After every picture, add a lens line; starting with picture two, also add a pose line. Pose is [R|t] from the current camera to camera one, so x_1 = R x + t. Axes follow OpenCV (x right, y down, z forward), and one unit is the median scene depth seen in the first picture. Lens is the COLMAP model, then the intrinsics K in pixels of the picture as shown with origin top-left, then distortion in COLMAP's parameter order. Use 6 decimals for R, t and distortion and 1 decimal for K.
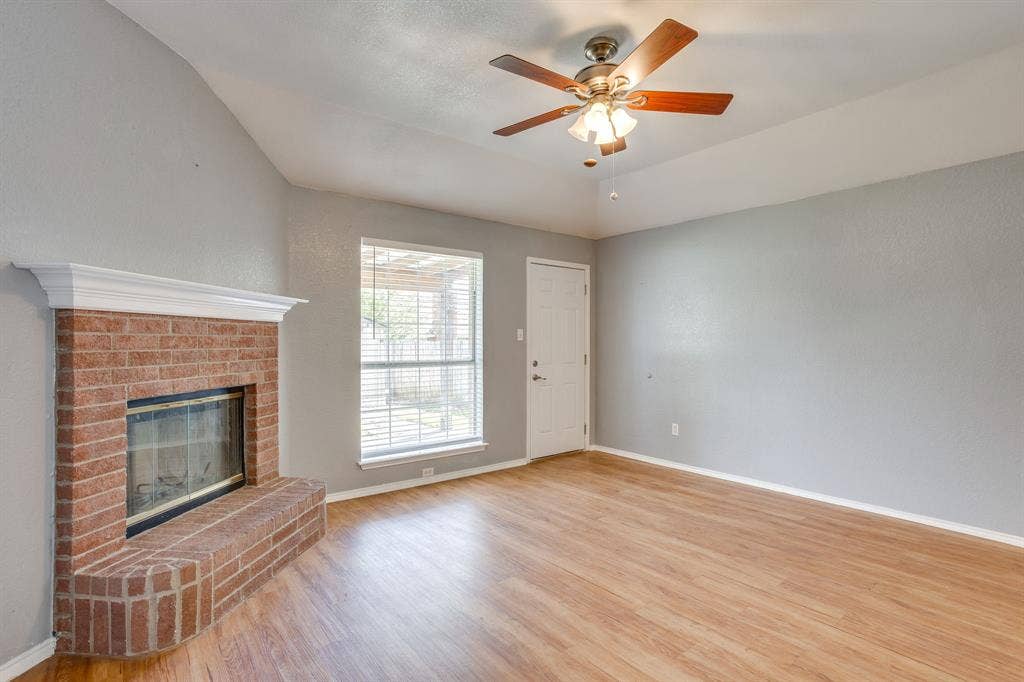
lens RADIAL K [[496.6, 0, 514.5], [0, 496.6, 340.1], [0, 0, 1]] dist [-0.039820, 0.018033]
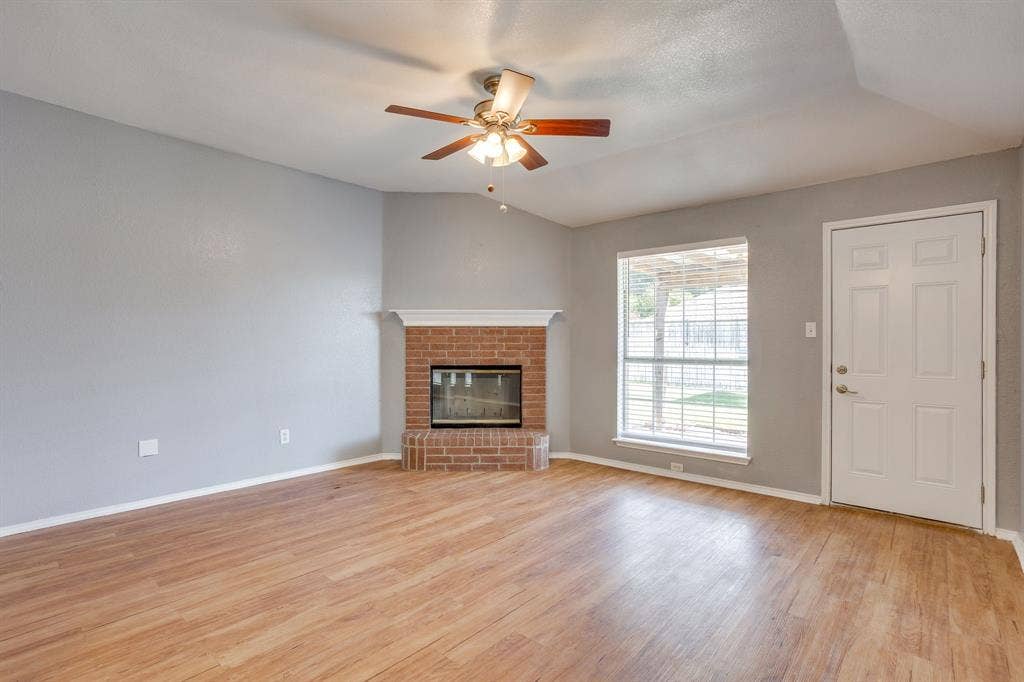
lens RADIAL K [[496.6, 0, 496.3], [0, 496.6, 335.9], [0, 0, 1]] dist [-0.039820, 0.018033]
pose [[0.158528, -0.007142, -0.987329, 0.837106], [0.003780, 0.999971, -0.006626, 0.002040], [0.987347, -0.002681, 0.158550, 0.512346]]
